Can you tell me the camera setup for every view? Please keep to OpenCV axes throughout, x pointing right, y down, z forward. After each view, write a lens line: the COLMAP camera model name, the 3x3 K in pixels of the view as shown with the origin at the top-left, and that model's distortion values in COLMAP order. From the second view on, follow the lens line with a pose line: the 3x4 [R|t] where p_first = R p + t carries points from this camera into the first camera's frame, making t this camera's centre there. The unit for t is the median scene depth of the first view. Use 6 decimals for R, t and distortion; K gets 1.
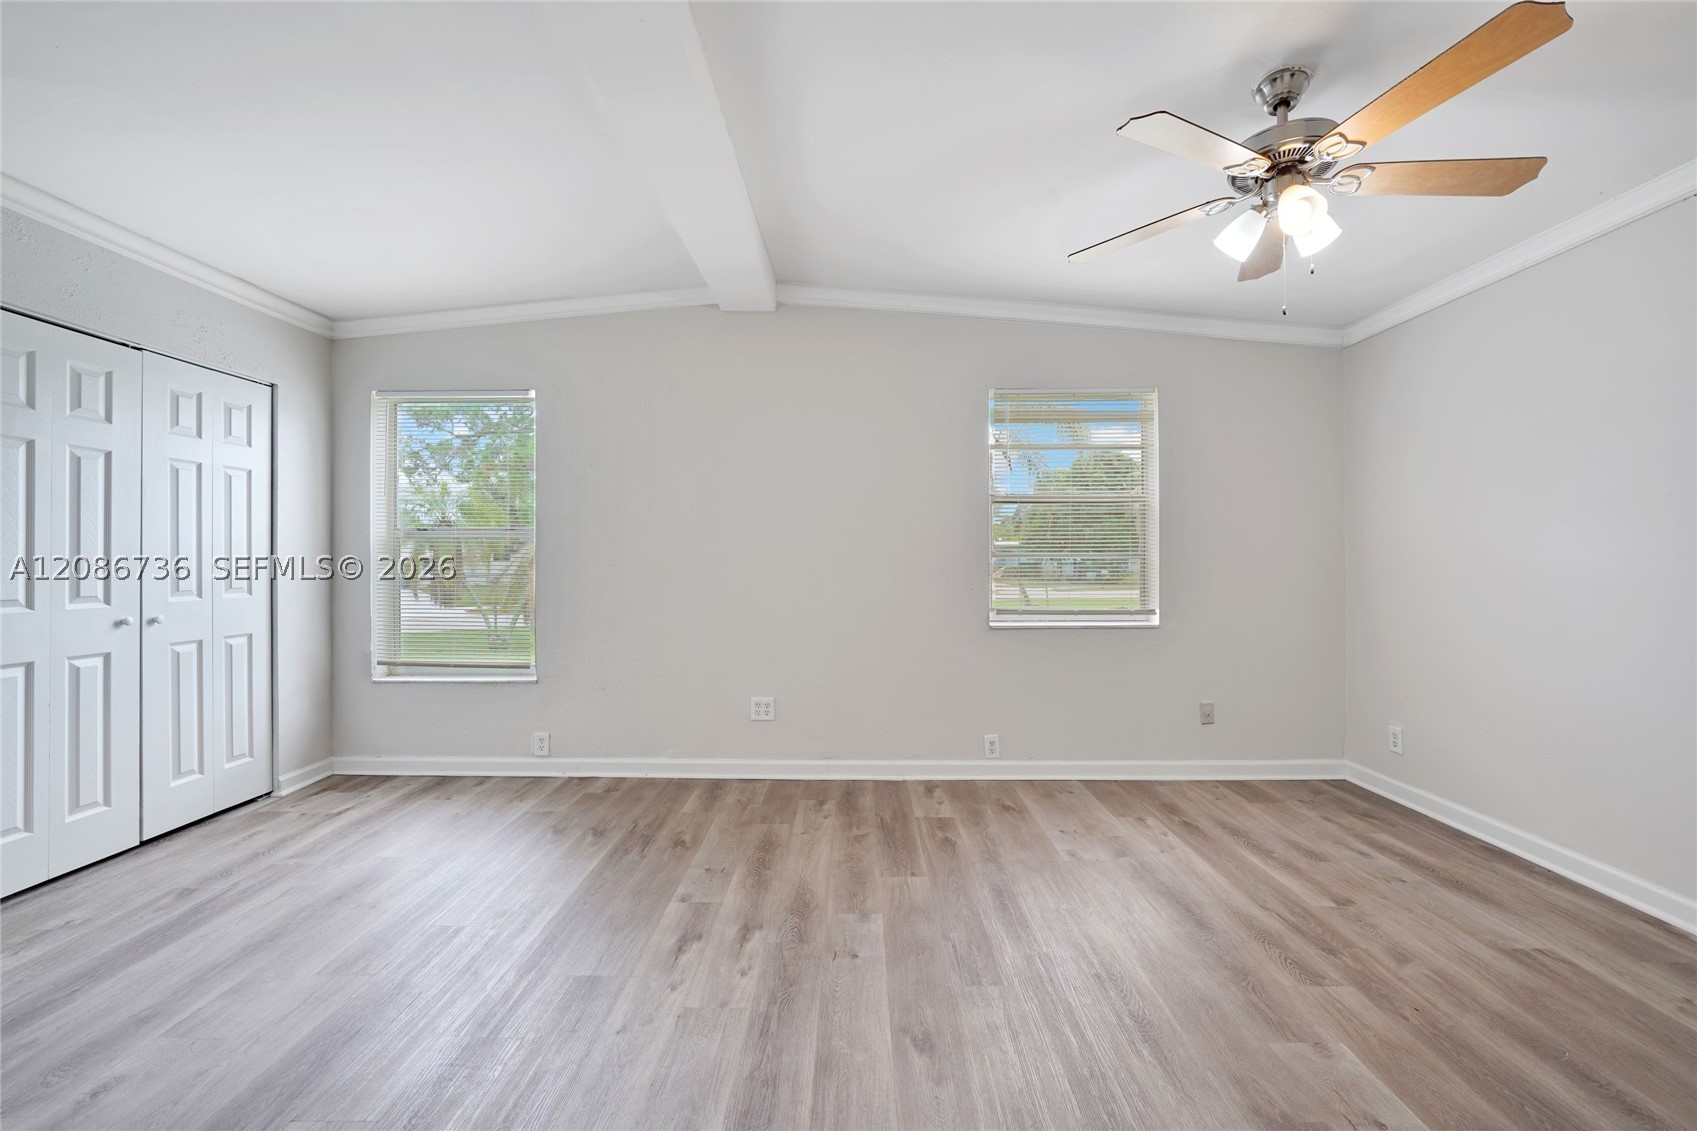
lens RADIAL K [[662.8, 0, 853.2], [0, 662.8, 560.1], [0, 0, 1]] dist [-0.015025, 0.000354]
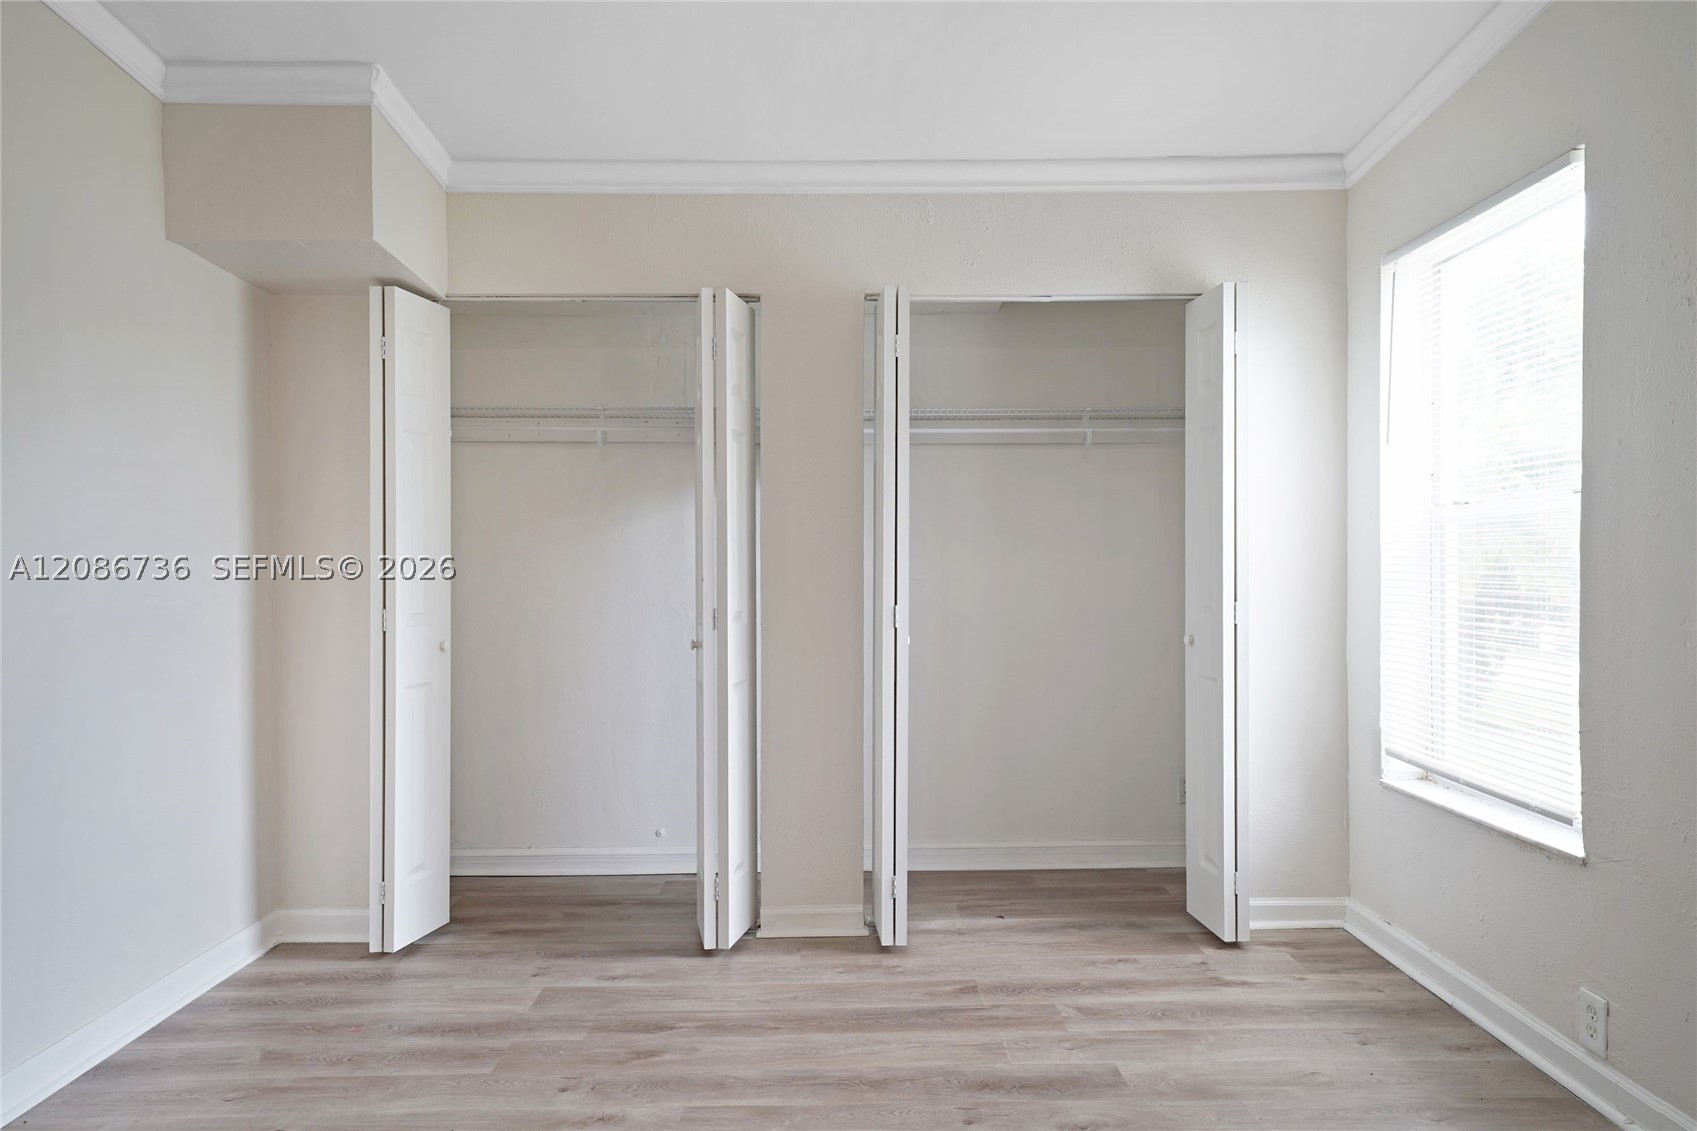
lens RADIAL K [[1102.0, 0, 848.5], [0, 1102.0, 565.5], [0, 0, 1]] dist [-0.002308, 0.000049]
pose [[0.016875, -0.003063, -0.999853, 0.234385], [-0.000791, 0.999995, -0.003076, 0.005525], [0.999857, 0.000843, 0.016872, 0.665076]]
